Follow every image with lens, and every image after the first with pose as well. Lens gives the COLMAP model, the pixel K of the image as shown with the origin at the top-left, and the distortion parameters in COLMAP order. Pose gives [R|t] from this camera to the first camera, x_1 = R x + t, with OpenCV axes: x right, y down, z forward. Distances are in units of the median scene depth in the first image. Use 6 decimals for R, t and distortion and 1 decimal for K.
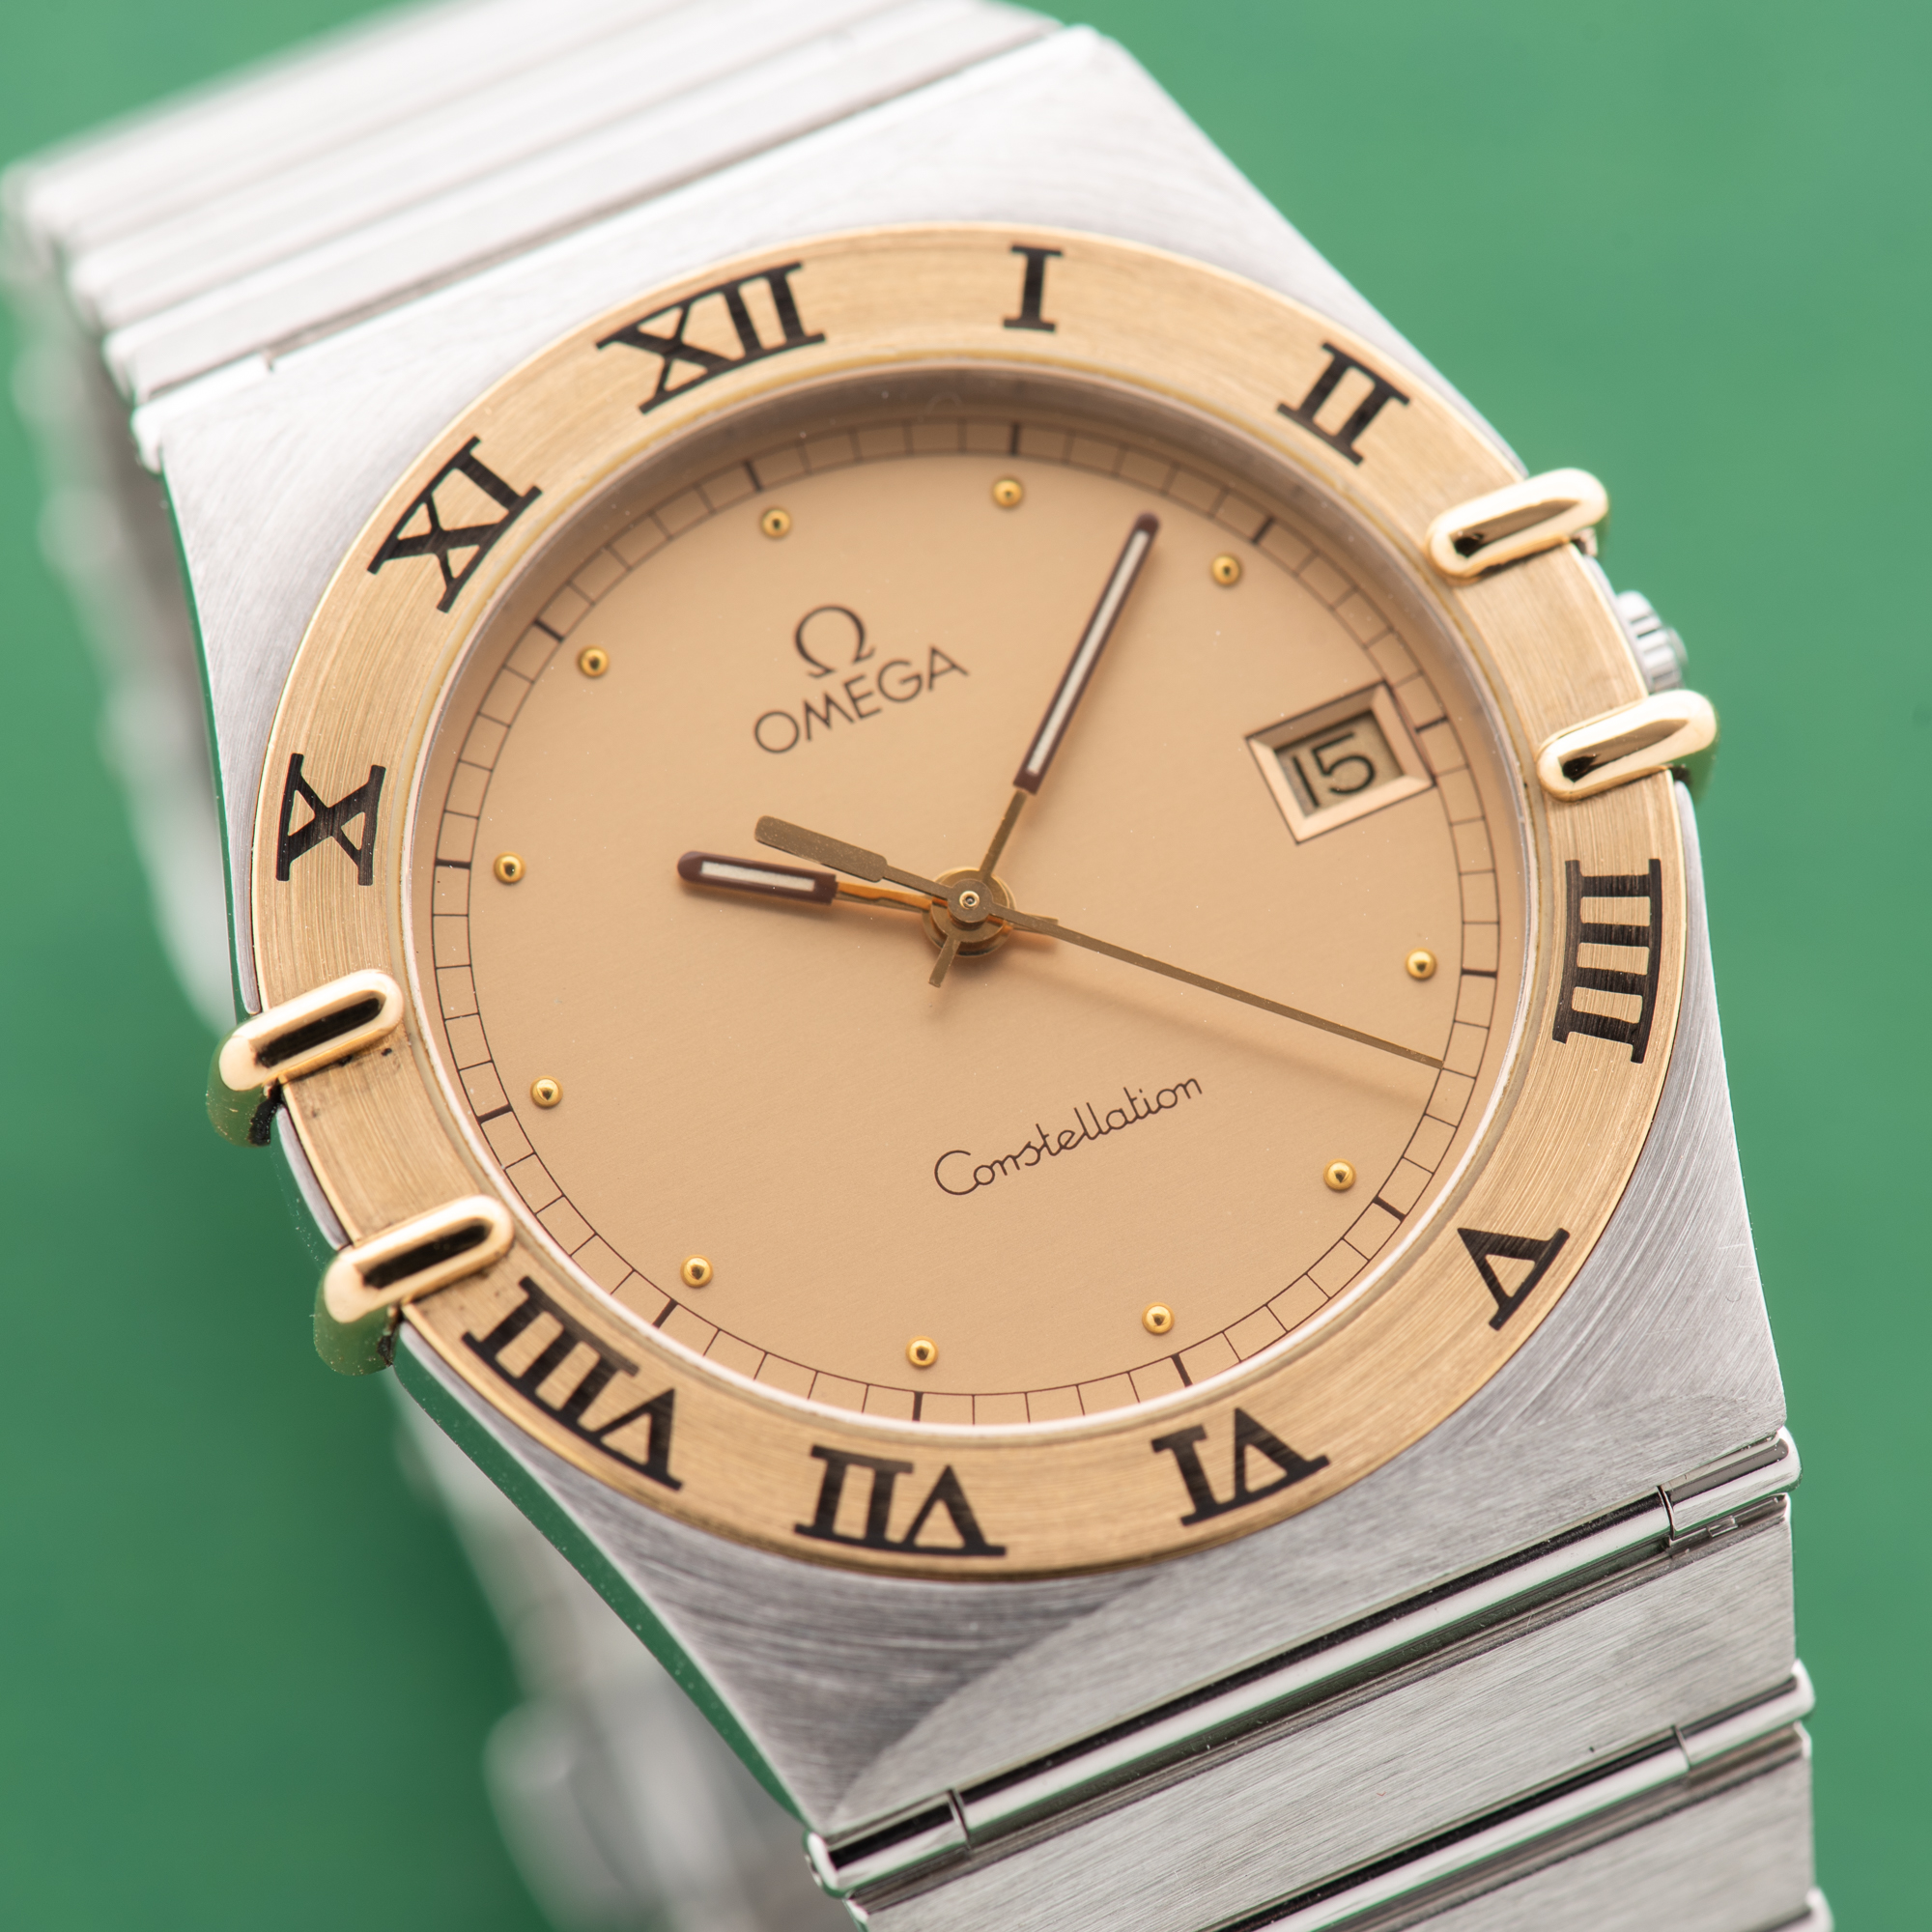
lens RADIAL K [[13816.7, 0, 966.8], [0, 13816.7, 1566.6], [0, 0, 1]] dist [-0.018577, -8.734414]
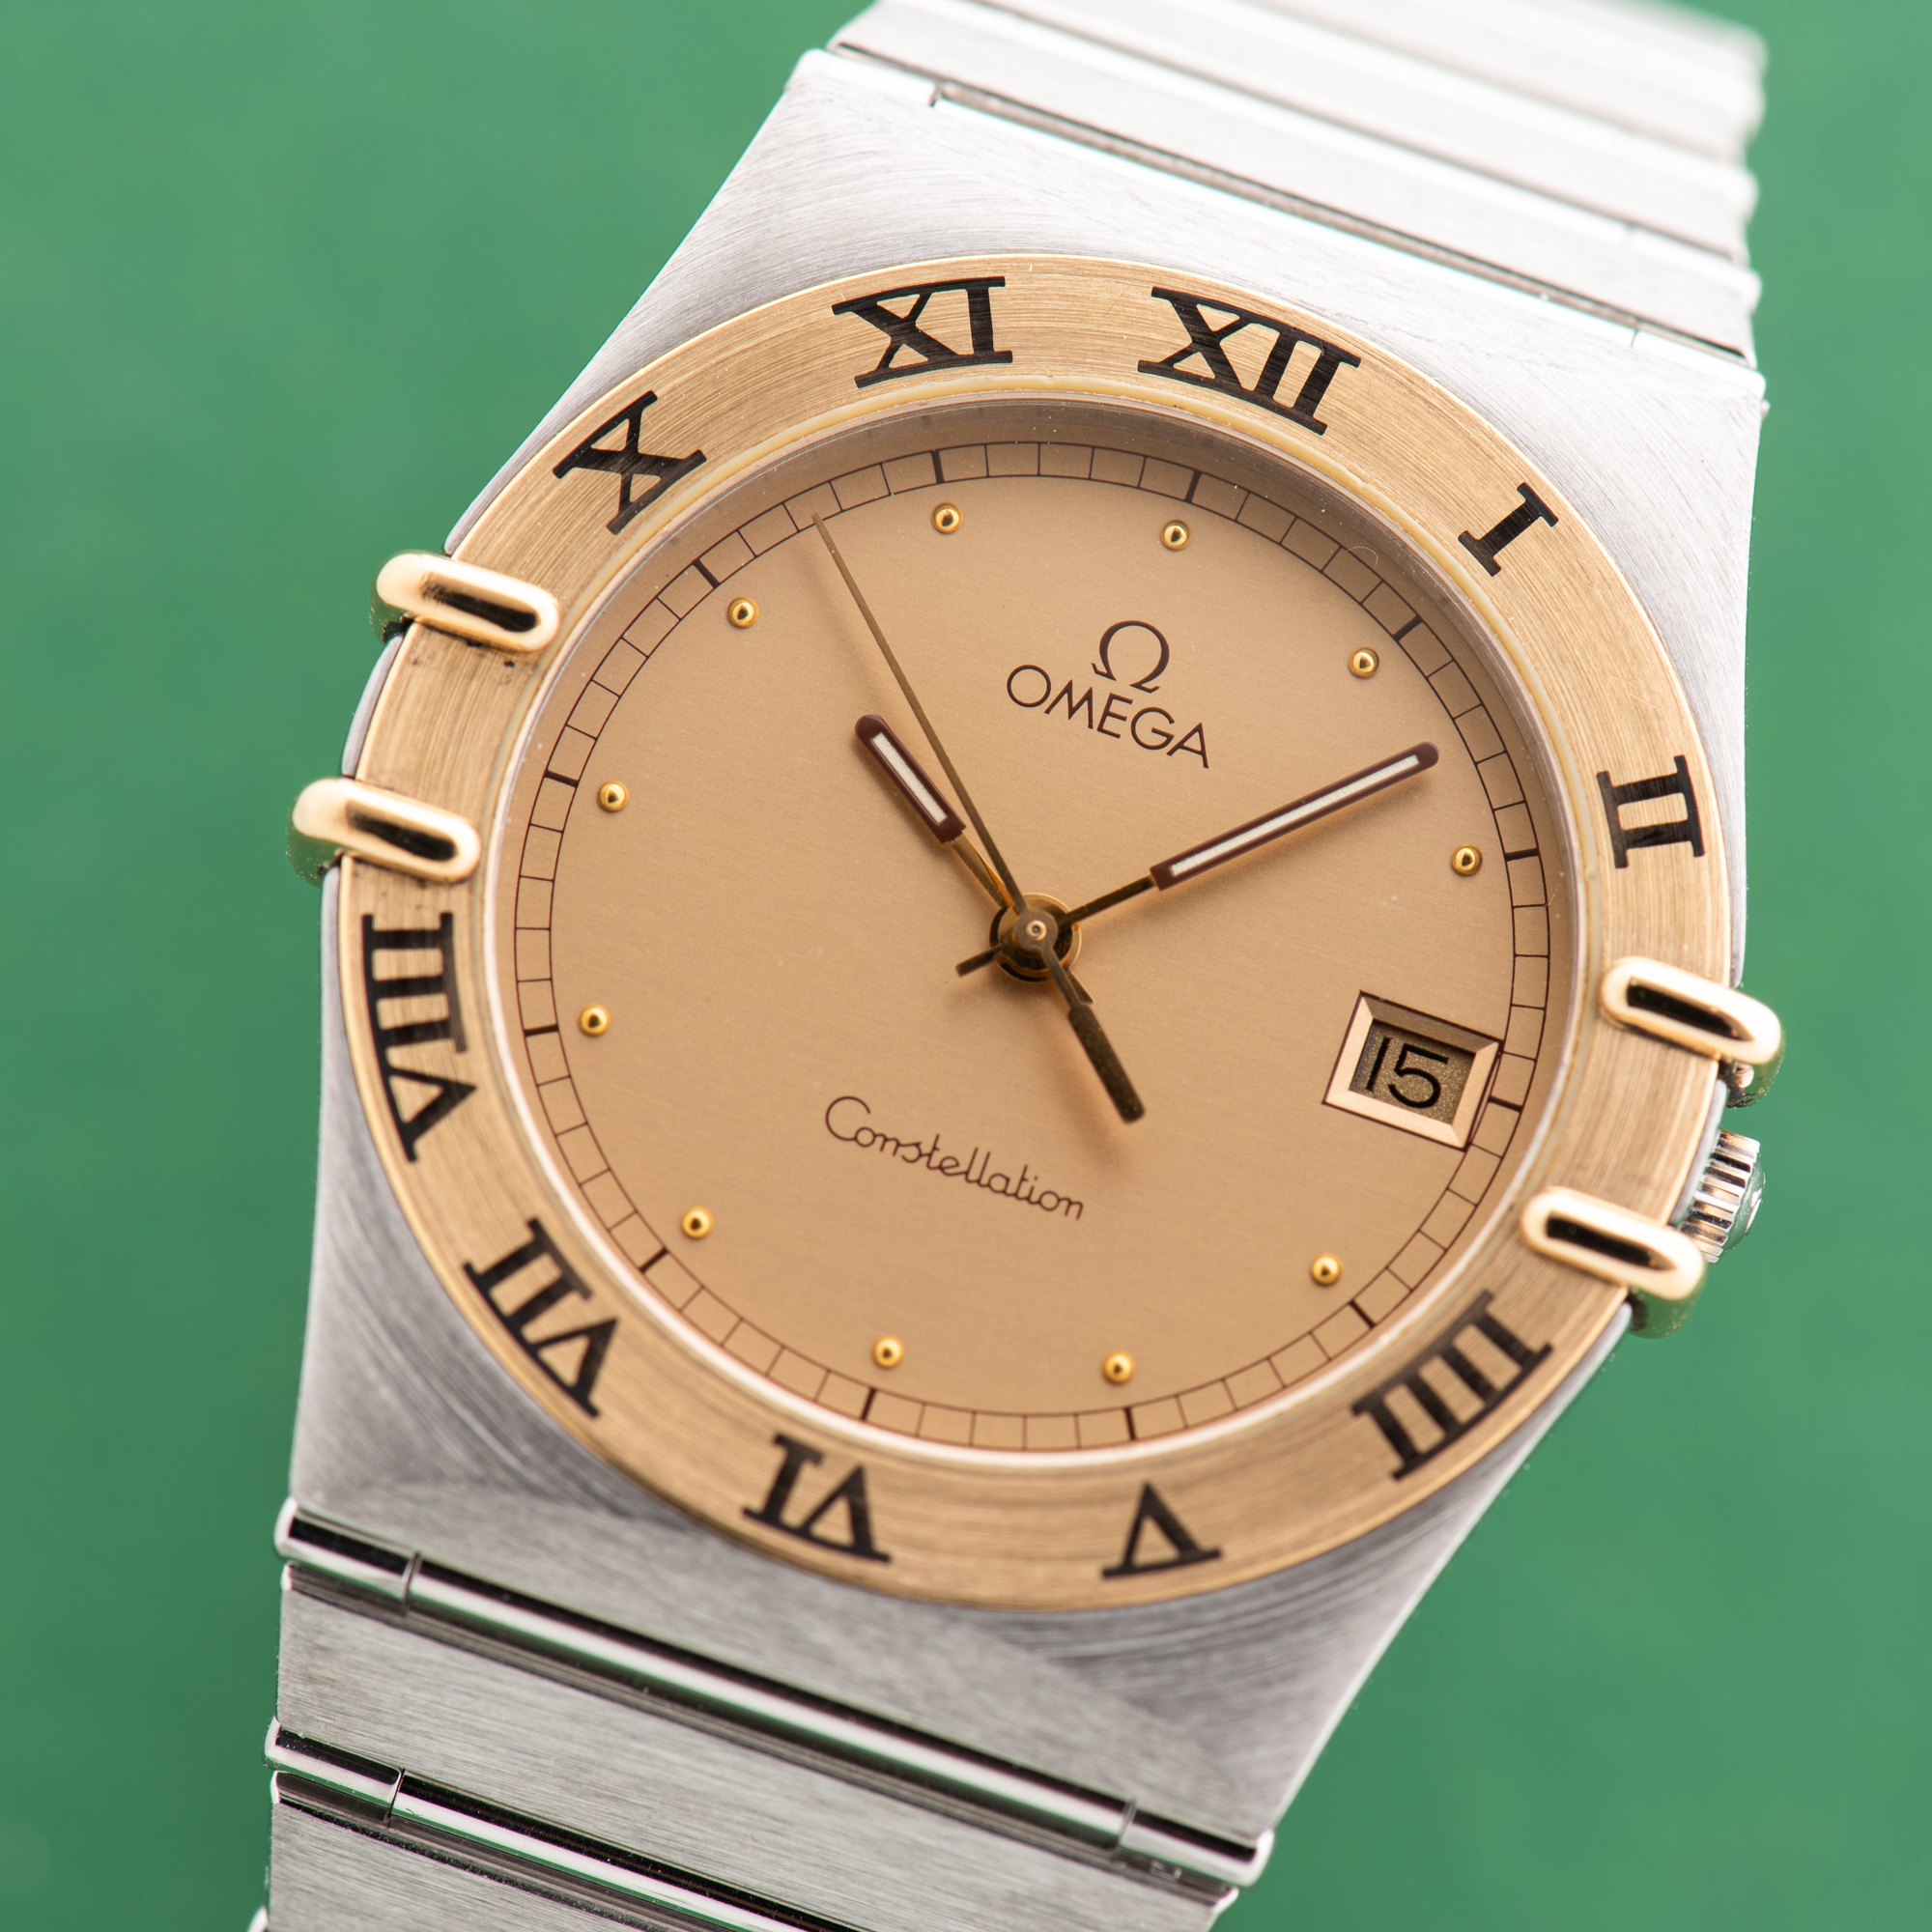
lens RADIAL K [[13816.7, 0, 966.8], [0, 13816.7, 1566.6], [0, 0, 1]] dist [-0.018577, -8.734414]
pose [[0.724584, 0.672207, -0.152040, 0.185660], [-0.660943, 0.740276, 0.123065, -0.136862], [0.195276, 0.011319, 0.980683, -0.012661]]
